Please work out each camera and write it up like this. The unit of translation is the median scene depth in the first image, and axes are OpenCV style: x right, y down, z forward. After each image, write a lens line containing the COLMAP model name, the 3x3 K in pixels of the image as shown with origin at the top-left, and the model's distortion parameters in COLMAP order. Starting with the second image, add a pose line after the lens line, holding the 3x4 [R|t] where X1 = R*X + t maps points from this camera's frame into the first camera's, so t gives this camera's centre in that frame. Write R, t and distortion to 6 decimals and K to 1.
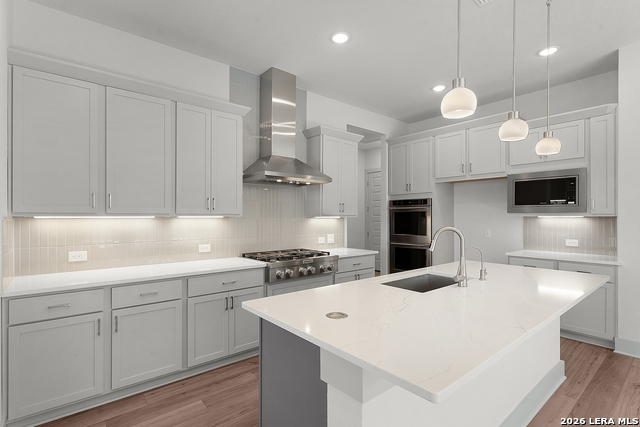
lens RADIAL K [[313.1, 0, 317.9], [0, 313.1, 214.6], [0, 0, 1]] dist [0.001427, -0.001335]
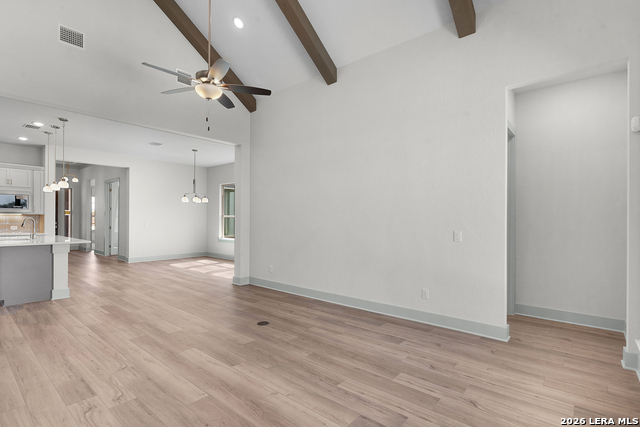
lens RADIAL K [[313.1, 0, 315.1], [0, 313.1, 216.3], [0, 0, 1]] dist [0.001427, -0.001335]
pose [[-0.158044, 0.005763, 0.987415, -1.490386], [-0.008388, 0.999939, -0.007179, 0.017025], [-0.987396, -0.009417, -0.157986, -0.570353]]
